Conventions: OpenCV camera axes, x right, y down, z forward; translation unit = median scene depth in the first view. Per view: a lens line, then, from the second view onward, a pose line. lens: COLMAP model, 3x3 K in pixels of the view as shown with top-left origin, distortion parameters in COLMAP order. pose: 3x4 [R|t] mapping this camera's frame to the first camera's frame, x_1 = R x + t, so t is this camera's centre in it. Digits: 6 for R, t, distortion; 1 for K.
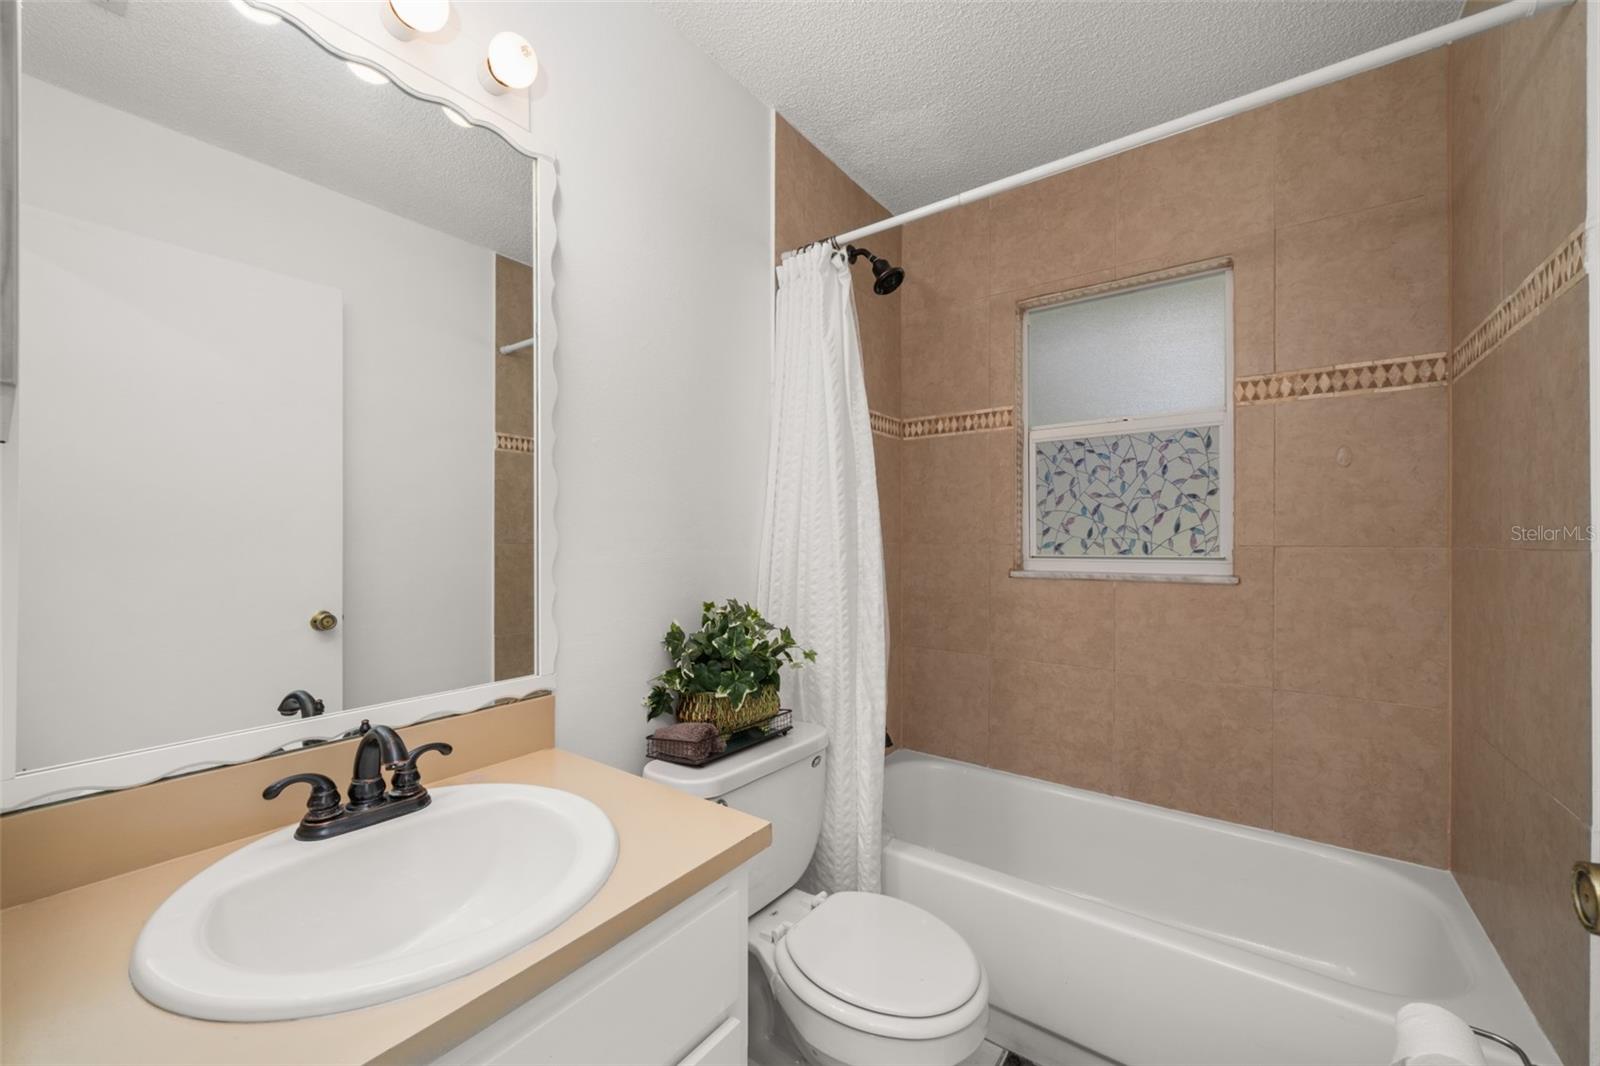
lens RADIAL K [[633.1, 0, 799.5], [0, 633.1, 536.3], [0, 0, 1]] dist [-0.000607, 0.000100]
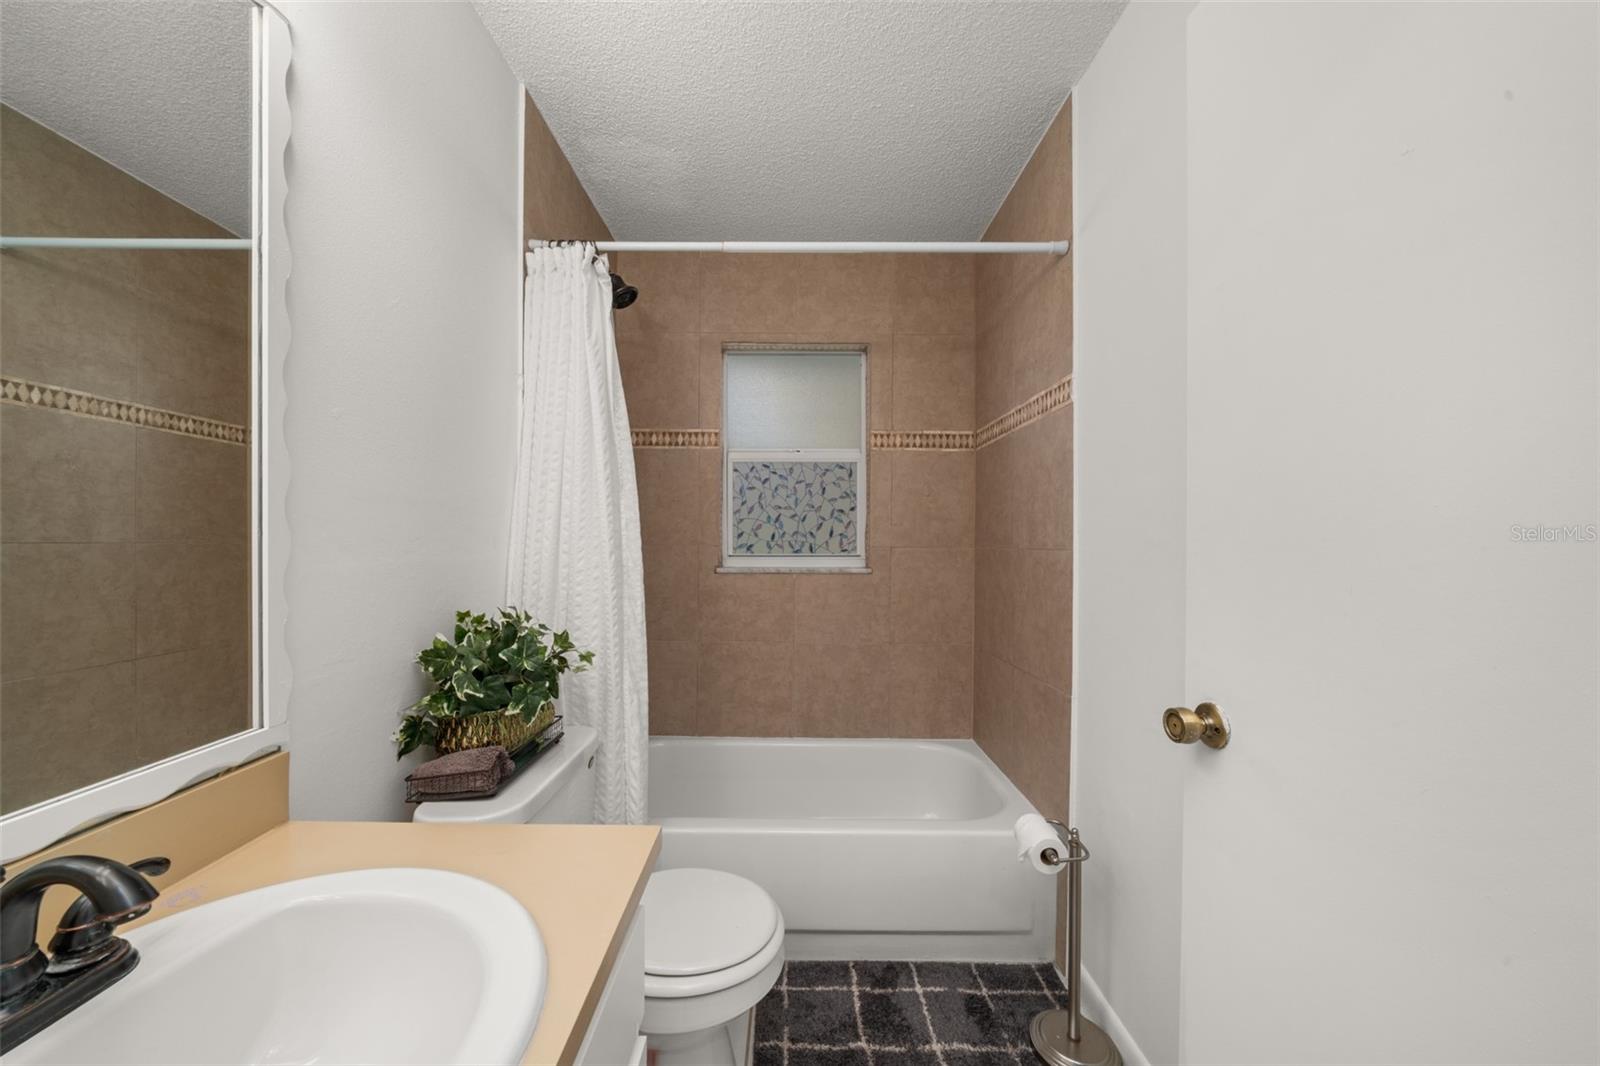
lens RADIAL K [[552.5, 0, 798.7], [0, 552.5, 541.8], [0, 0, 1]] dist [-0.003698, -0.000216]
pose [[0.800037, 0.004416, 0.599935, -0.214518], [-0.008909, 0.999950, 0.004521, -0.000412], [-0.599885, -0.008962, 0.800036, 0.097056]]
